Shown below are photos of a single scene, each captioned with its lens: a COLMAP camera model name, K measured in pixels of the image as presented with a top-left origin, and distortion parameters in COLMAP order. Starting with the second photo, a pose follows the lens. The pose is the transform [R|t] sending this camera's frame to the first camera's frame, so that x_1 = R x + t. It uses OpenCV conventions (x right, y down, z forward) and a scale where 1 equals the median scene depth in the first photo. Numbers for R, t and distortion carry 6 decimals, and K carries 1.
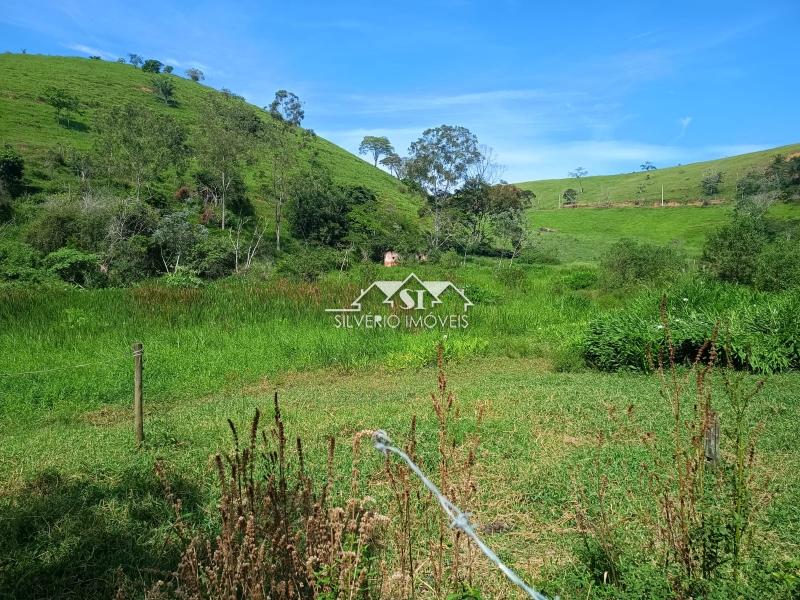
lens RADIAL K [[535.2, 0, 396.7], [0, 535.2, 299.5], [0, 0, 1]] dist [0.043736, -0.047636]
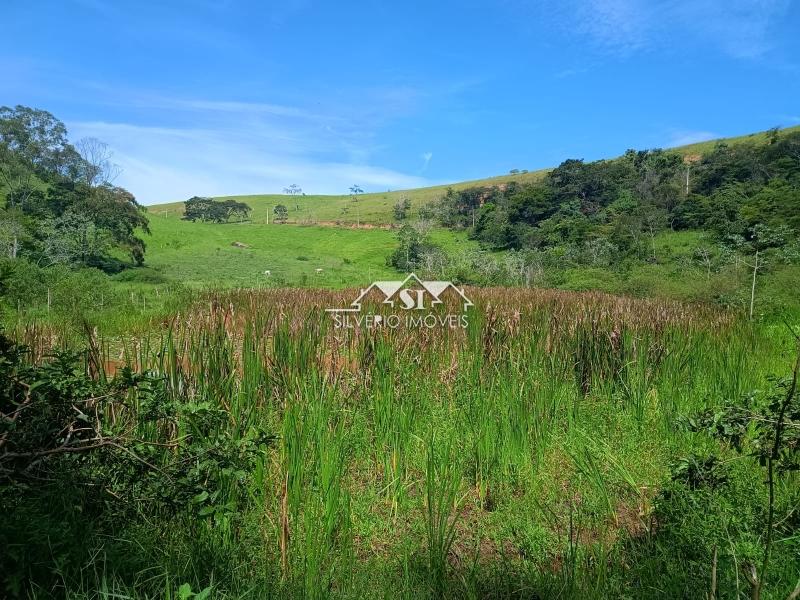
lens RADIAL K [[535.2, 0, 402.3], [0, 535.2, 312.6], [0, 0, 1]] dist [0.043736, -0.047636]
pose [[0.911704, -0.008477, 0.410760, 0.355265], [0.010549, 0.999940, -0.002779, -0.004928], [-0.410712, 0.006866, 0.911739, 0.014619]]
